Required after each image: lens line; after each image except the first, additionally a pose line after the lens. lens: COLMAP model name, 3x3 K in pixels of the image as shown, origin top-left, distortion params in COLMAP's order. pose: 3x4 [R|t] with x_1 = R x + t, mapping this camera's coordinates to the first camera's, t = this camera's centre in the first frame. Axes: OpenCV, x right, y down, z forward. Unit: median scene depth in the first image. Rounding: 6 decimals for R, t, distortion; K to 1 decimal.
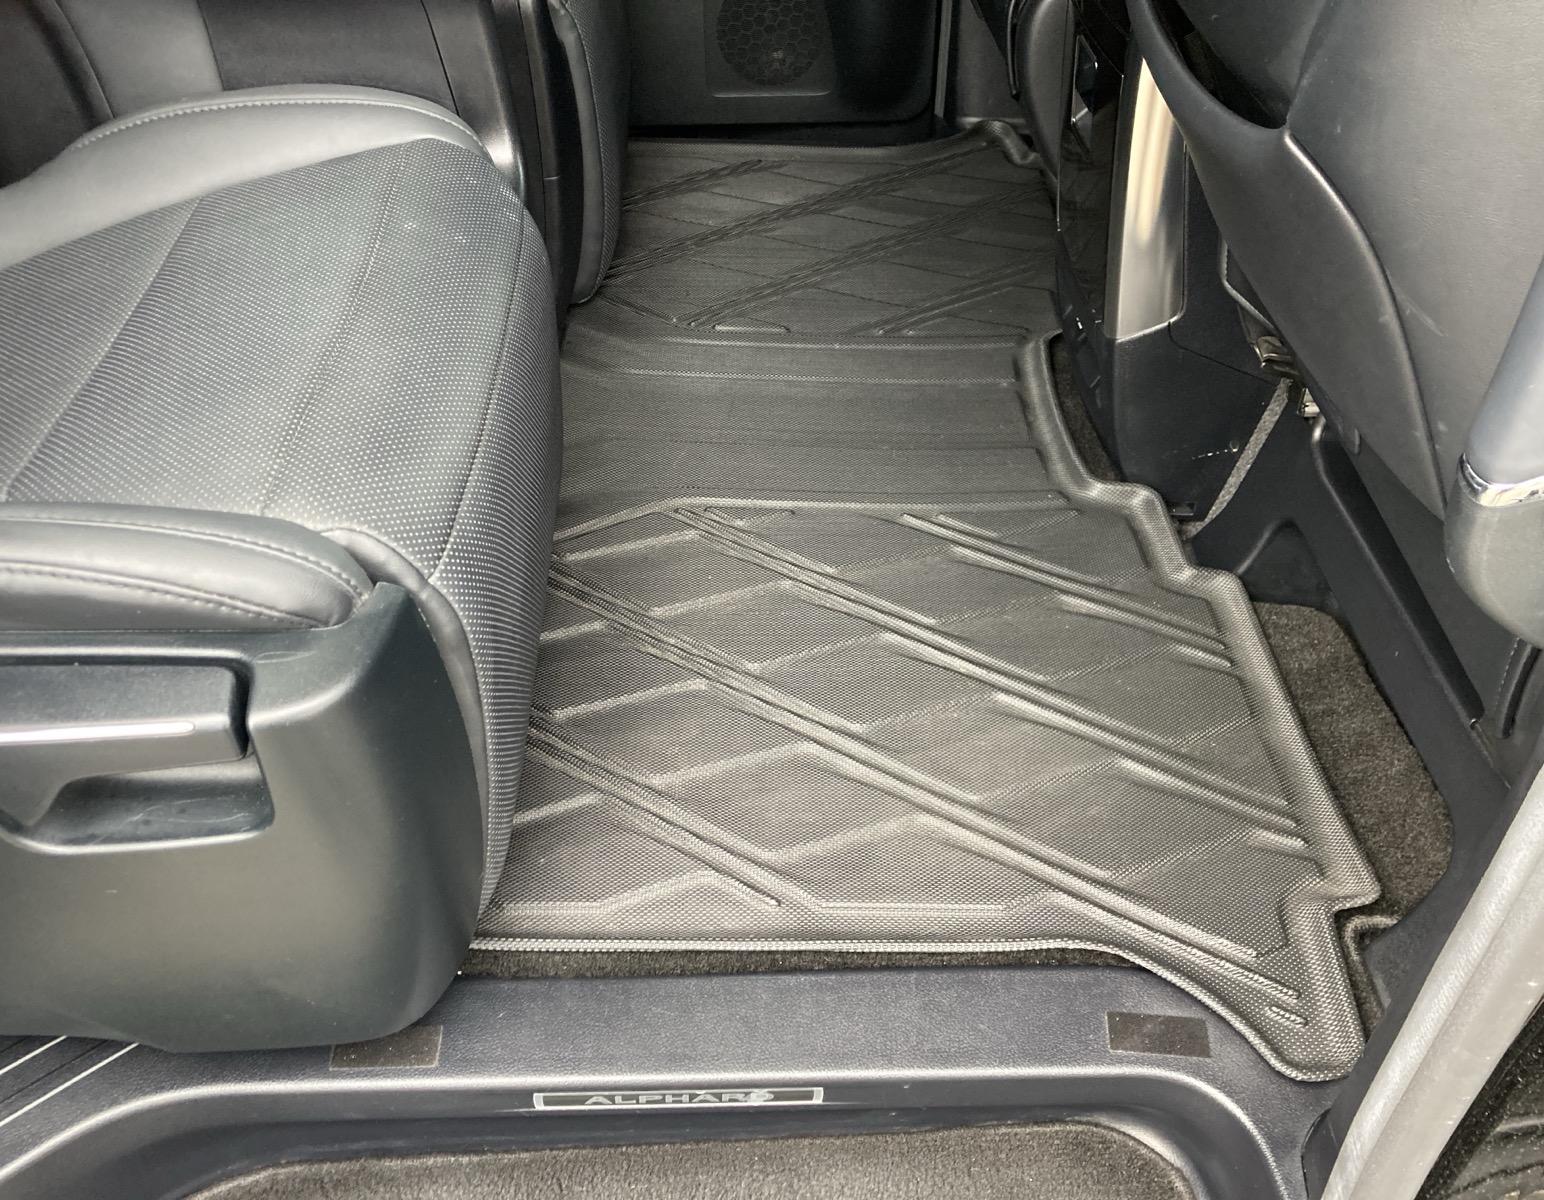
lens RADIAL K [[1379.4, 0, 828.8], [0, 1379.4, 596.5], [0, 0, 1]] dist [0.088632, -0.166317]
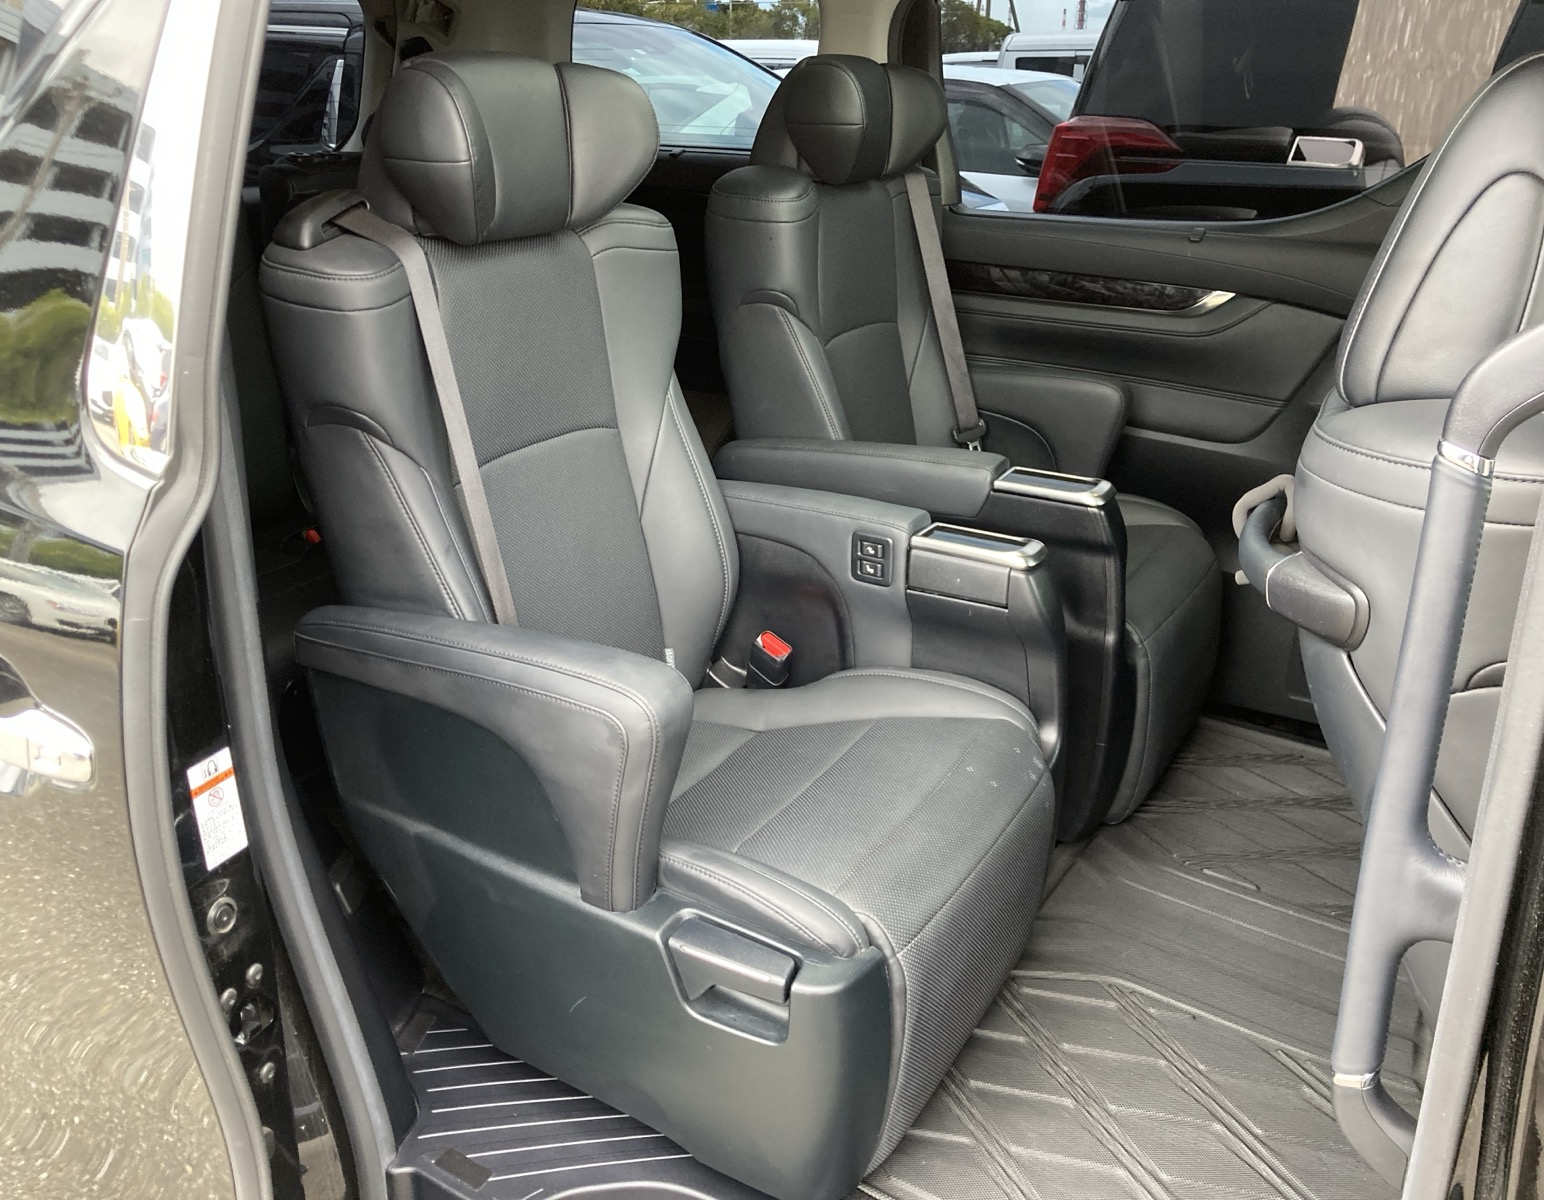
lens RADIAL K [[1379.4, 0, 828.8], [0, 1379.4, 596.5], [0, 0, 1]] dist [0.088632, -0.166317]
pose [[0.852302, 0.208440, -0.479724, 0.293279], [-0.353284, 0.905749, -0.234115, 0.014381], [0.385711, 0.369015, 0.845609, -0.553987]]
